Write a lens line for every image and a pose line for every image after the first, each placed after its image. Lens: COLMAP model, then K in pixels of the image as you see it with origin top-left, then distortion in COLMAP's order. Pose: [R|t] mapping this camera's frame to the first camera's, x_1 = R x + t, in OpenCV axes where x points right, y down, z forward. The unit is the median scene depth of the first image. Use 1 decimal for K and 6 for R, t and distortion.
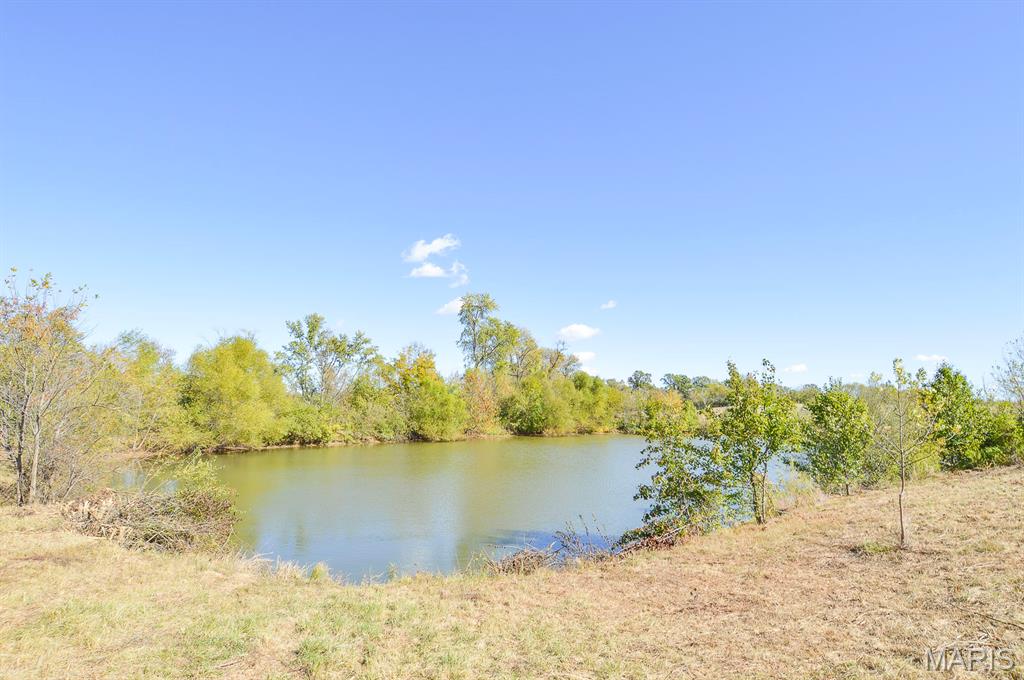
lens RADIAL K [[521.9, 0, 512.0], [0, 521.9, 340.0], [0, 0, 1]] dist [0.000081, 0.000082]
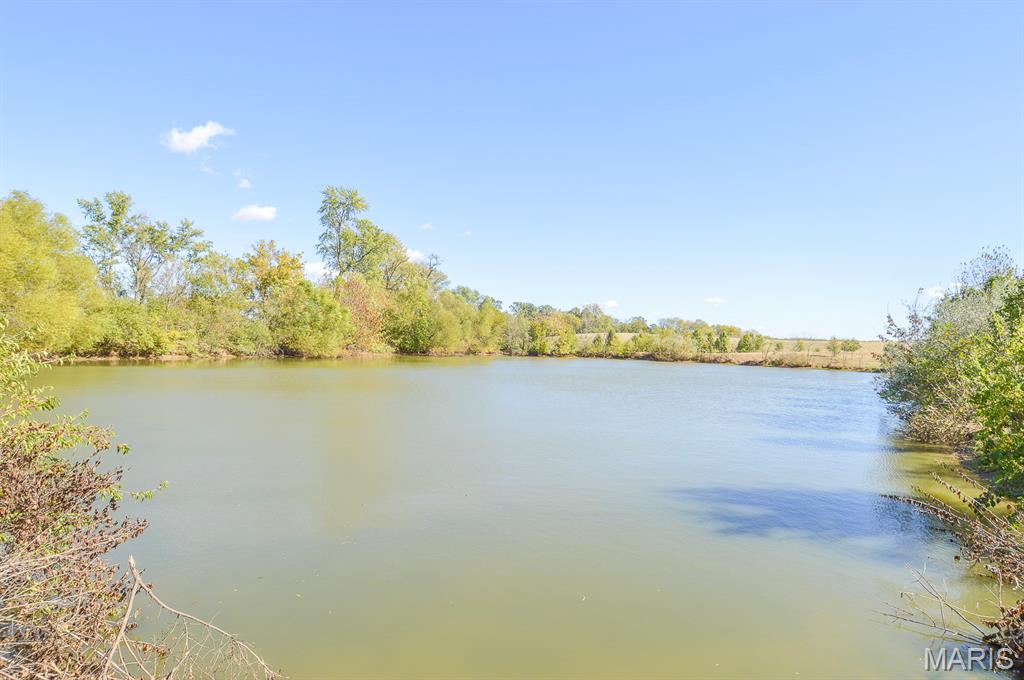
lens RADIAL K [[536.3, 0, 512.0], [0, 536.3, 340.0], [0, 0, 1]] dist [0.048410, -0.067177]
pose [[0.959858, 0.022942, 0.279547, -0.052973], [-0.062340, 0.989171, 0.132869, 0.024858], [-0.273471, -0.144963, 0.950894, 0.085040]]
